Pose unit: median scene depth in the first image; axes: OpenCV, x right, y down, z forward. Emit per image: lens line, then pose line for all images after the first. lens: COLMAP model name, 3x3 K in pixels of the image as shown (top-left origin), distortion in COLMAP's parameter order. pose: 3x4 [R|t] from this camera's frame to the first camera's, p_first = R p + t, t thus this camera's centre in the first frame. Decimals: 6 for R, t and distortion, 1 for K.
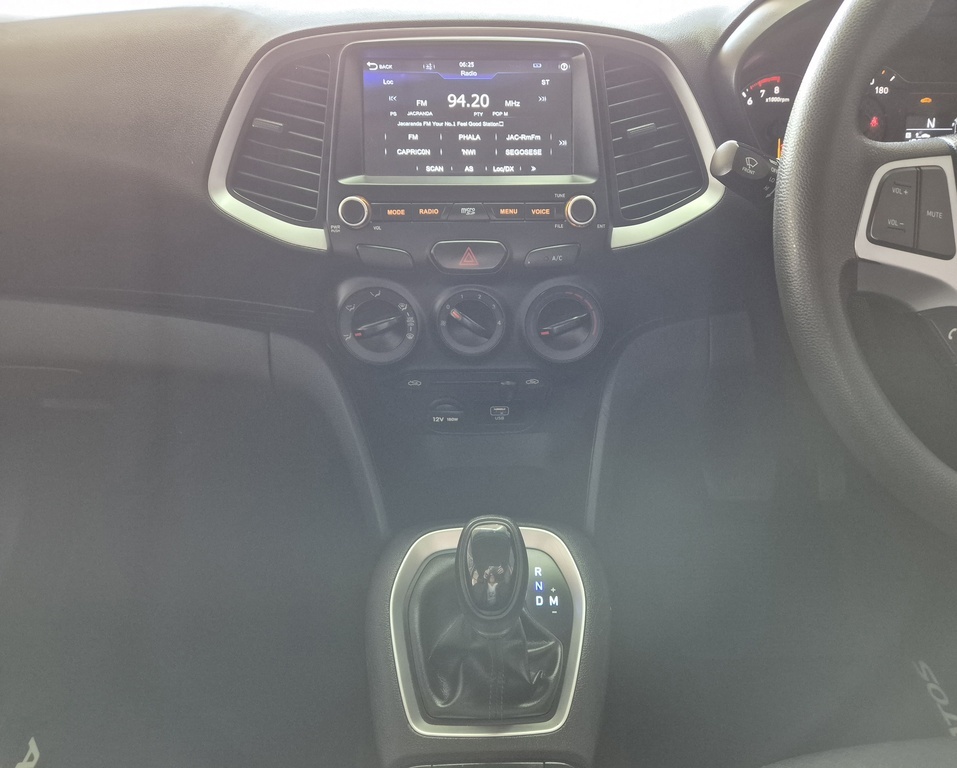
lens RADIAL K [[697.8, 0, 487.1], [0, 697.8, 383.2], [0, 0, 1]] dist [0.059165, -0.101469]
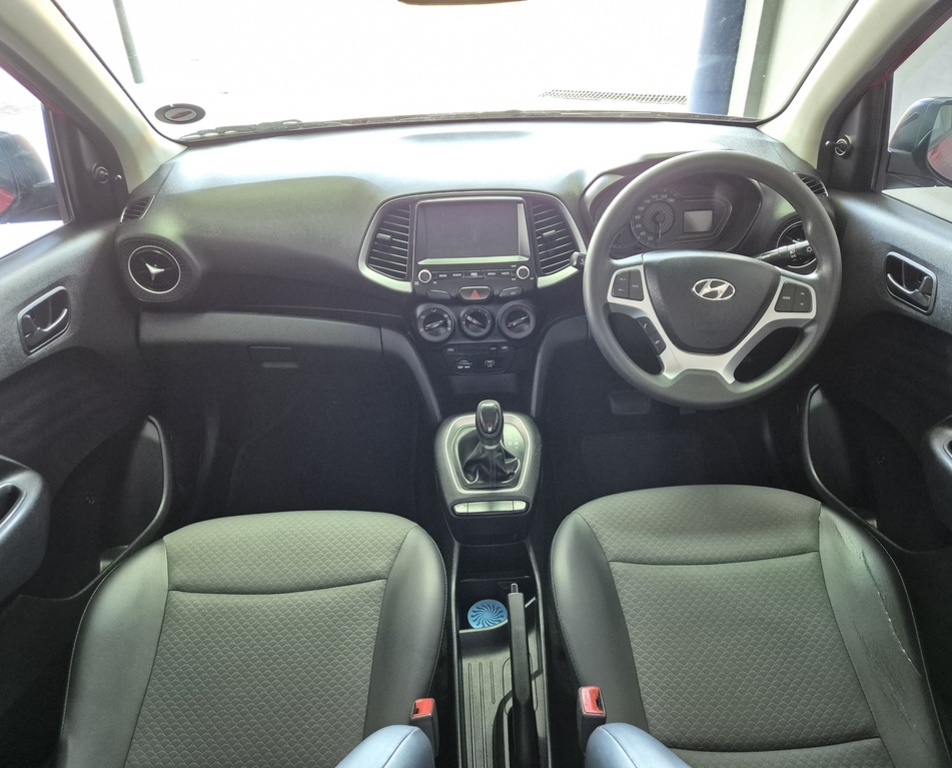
lens RADIAL K [[694.2, 0, 484.5], [0, 694.2, 383.2], [0, 0, 1]] dist [0.059165, -0.101469]
pose [[0.999326, -0.031465, 0.018906, -0.045636], [0.030654, 0.998658, 0.041734, 0.017722], [-0.020194, -0.041126, 0.998950, -1.257275]]
